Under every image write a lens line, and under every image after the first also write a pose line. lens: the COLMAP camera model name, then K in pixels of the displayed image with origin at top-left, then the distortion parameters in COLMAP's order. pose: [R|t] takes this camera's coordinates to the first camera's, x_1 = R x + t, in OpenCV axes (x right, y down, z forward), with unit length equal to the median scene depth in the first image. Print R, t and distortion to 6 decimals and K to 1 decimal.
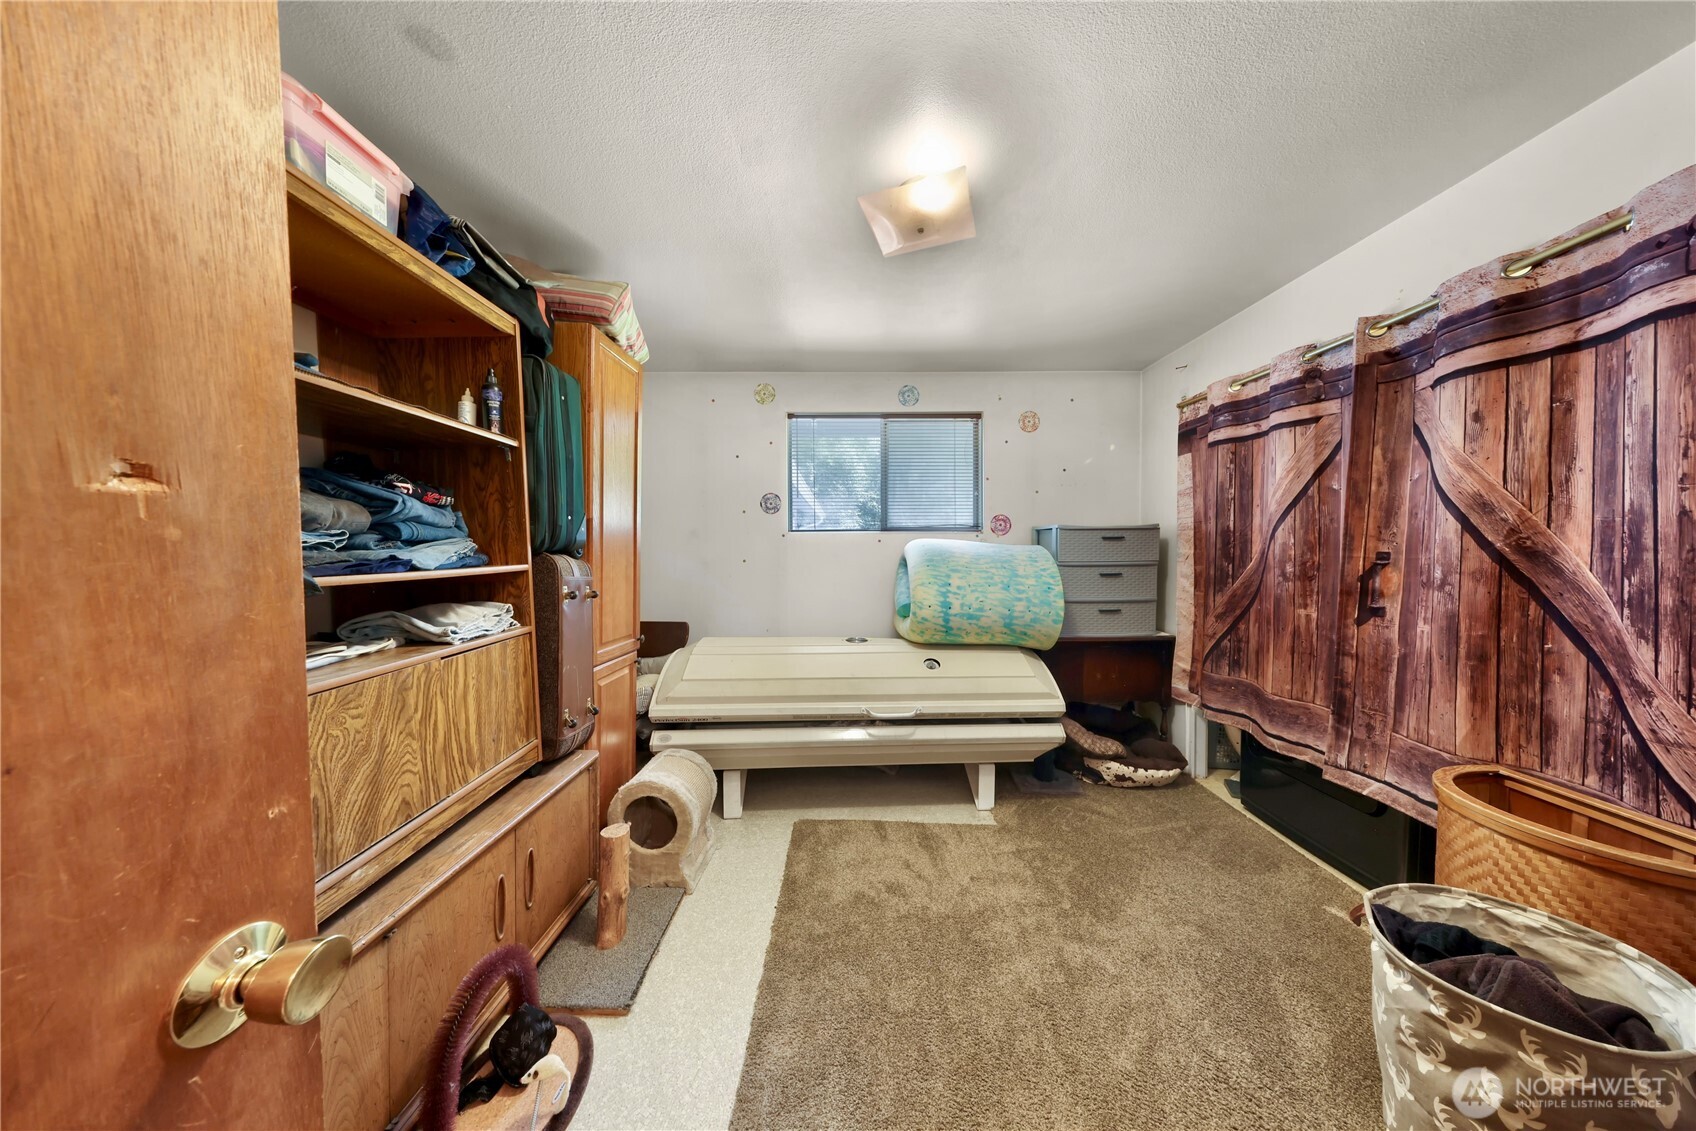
lens RADIAL K [[497.8, 0, 834.1], [0, 497.8, 557.0], [0, 0, 1]] dist [-0.000272, 0.000018]
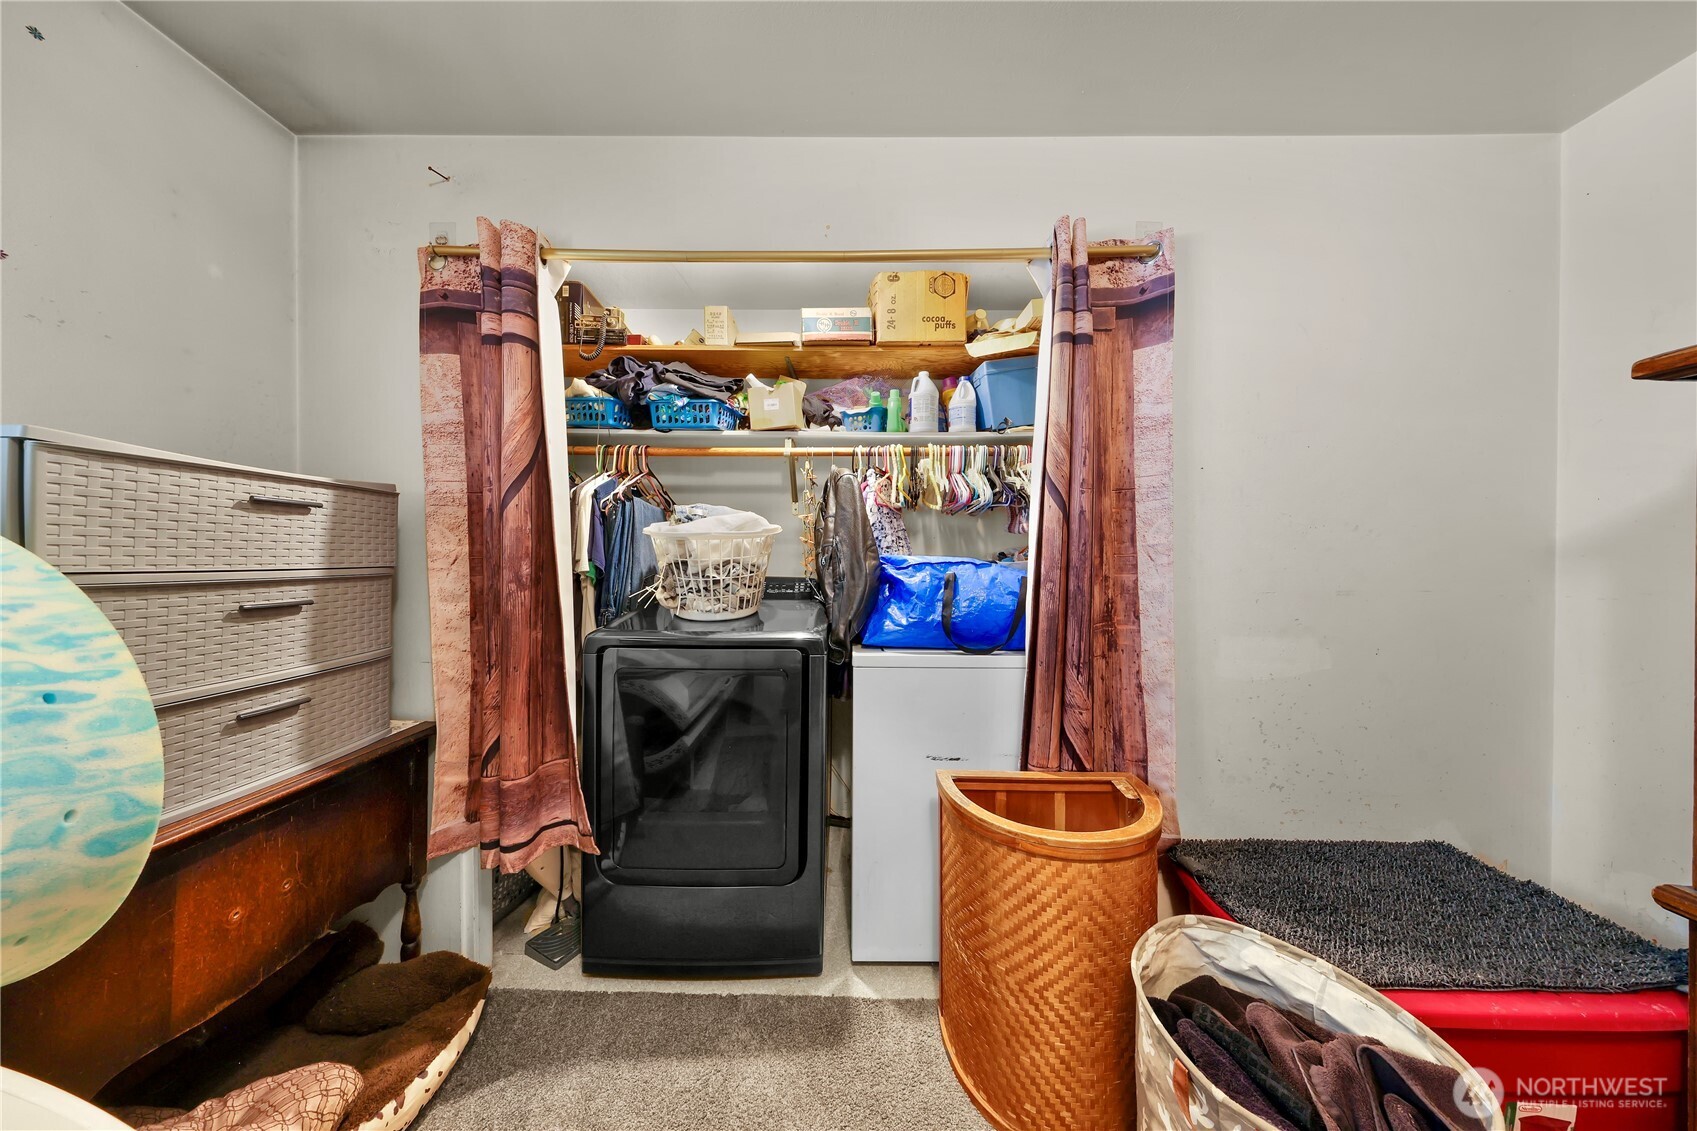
lens RADIAL K [[498.1, 0, 841.6], [0, 498.1, 564.5], [0, 0, 1]] dist [-0.000272, 0.000018]
pose [[-0.020010, -0.000598, 0.999800, 0.199499], [0.014372, 0.999896, 0.000886, 0.010418], [-0.999696, 0.014387, -0.019999, 0.619192]]
